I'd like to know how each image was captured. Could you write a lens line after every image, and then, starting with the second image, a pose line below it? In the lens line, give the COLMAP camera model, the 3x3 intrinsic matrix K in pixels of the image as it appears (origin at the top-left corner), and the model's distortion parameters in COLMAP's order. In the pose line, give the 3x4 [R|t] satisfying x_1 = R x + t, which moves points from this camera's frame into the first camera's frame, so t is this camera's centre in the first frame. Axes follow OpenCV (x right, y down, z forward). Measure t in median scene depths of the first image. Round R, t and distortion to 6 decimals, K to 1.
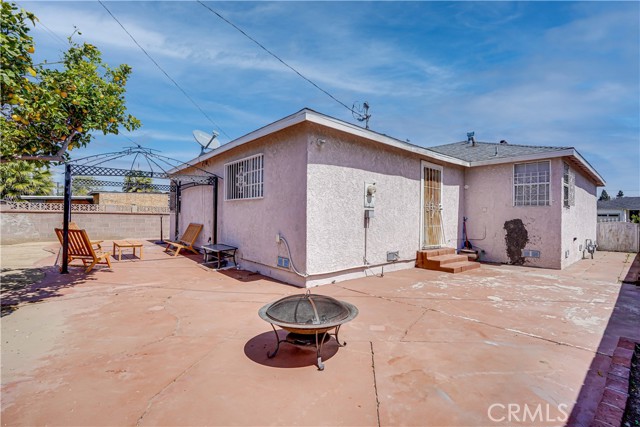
lens RADIAL K [[297.9, 0, 321.1], [0, 297.9, 213.2], [0, 0, 1]] dist [-0.072171, 0.030572]
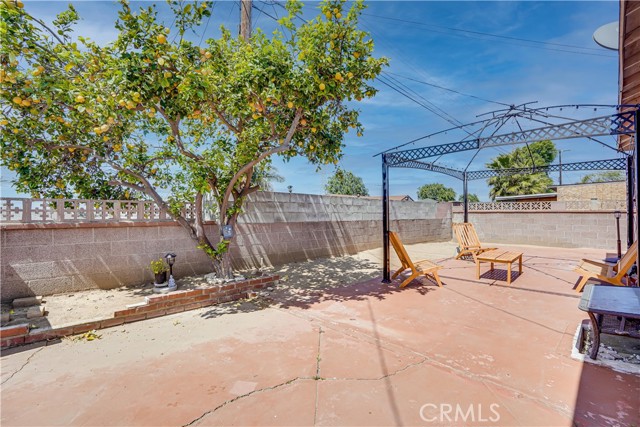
lens RADIAL K [[297.9, 0, 321.1], [0, 297.9, 213.2], [0, 0, 1]] dist [-0.072171, 0.030572]
pose [[0.055516, -0.015481, -0.998338, -0.014652], [0.013383, 0.999802, -0.014759, 0.010873], [0.998368, -0.012542, 0.055712, 0.568853]]
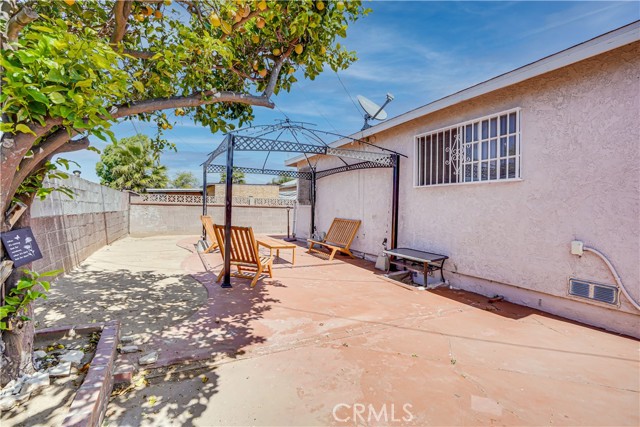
lens RADIAL K [[297.9, 0, 321.1], [0, 297.9, 213.2], [0, 0, 1]] dist [-0.072171, 0.030572]
pose [[0.970312, 0.008976, -0.241690, -0.363595], [-0.004042, 0.999773, 0.020901, 0.005490], [0.241823, -0.019304, 0.970128, 0.252792]]
